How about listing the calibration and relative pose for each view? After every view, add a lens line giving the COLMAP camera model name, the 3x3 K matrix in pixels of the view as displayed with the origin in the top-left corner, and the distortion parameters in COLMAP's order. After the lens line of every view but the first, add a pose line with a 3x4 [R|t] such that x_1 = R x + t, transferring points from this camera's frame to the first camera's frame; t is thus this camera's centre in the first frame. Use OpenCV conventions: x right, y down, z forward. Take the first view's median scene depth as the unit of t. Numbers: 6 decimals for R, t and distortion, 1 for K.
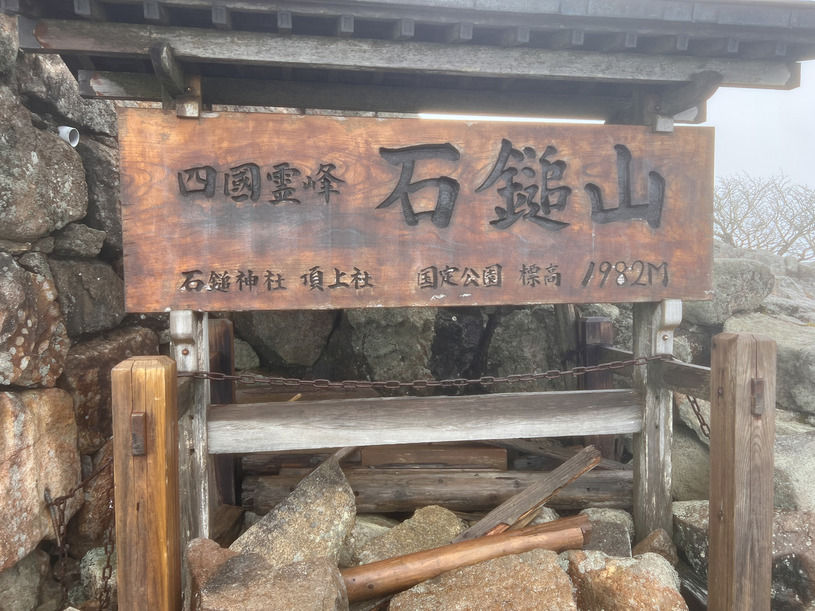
lens RADIAL K [[625.8, 0, 422.2], [0, 625.8, 299.8], [0, 0, 1]] dist [0.034829, -0.049899]
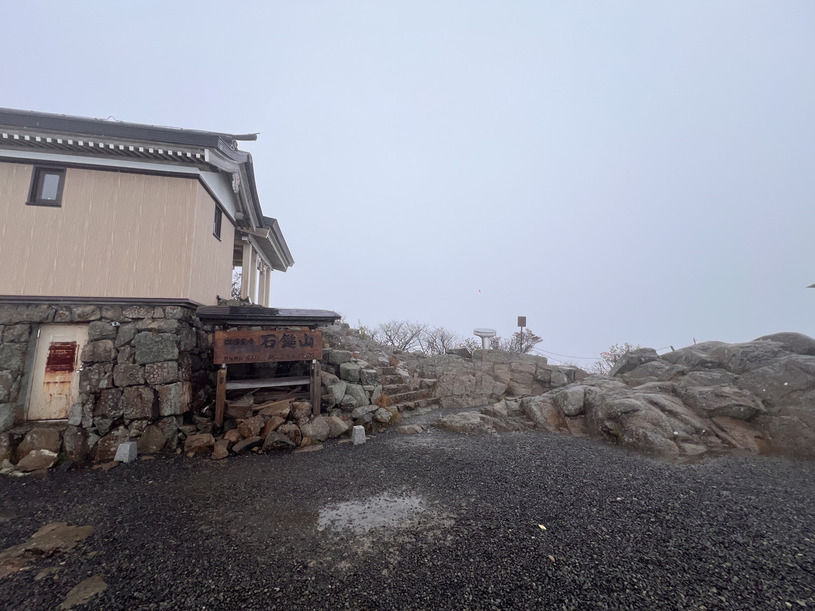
lens RADIAL K [[331.0, 0, 407.5], [0, 331.0, 305.5], [0, 0, 1]] dist [-0.000785, -0.000036]
pose [[0.951448, 0.022458, 0.306988, 0.283134], [0.031537, 0.984974, -0.169798, 0.058370], [-0.306188, 0.171236, 0.936444, -2.419721]]
